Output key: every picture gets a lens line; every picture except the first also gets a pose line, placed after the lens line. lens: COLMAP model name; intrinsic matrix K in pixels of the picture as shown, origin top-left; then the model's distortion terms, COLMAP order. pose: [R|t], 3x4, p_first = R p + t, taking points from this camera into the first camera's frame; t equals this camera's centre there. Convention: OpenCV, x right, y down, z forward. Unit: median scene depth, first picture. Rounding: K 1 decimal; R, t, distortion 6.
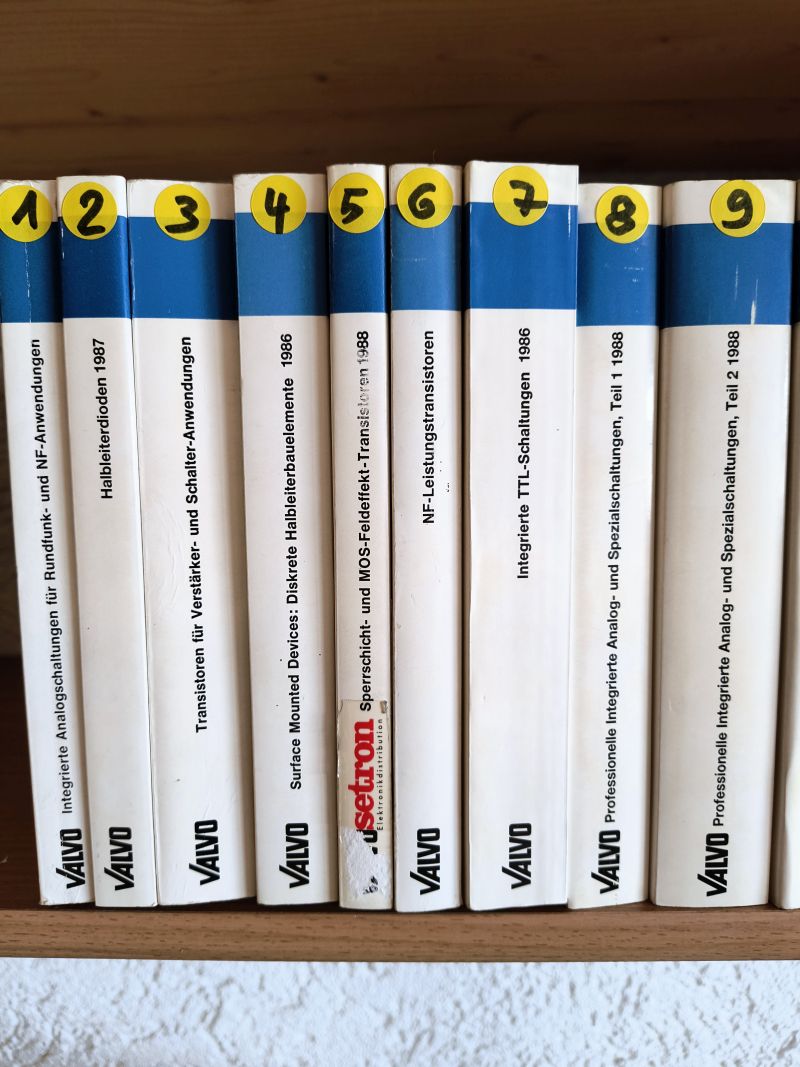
lens RADIAL K [[725.6, 0, 397.9], [0, 725.6, 530.9], [0, 0, 1]] dist [0.002456, -0.003033]
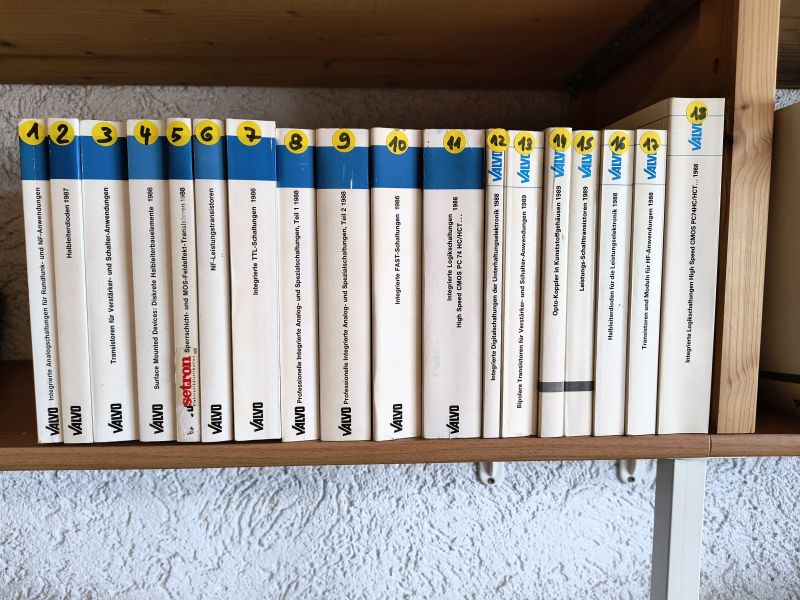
lens RADIAL K [[548.4, 0, 404.0], [0, 548.4, 299.3], [0, 0, 1]] dist [0.033084, -0.023026]
pose [[0.998367, 0.008891, 0.056421, 0.219482], [-0.008368, 0.999920, -0.009506, 0.037181], [-0.056501, 0.009018, 0.998362, -0.316052]]
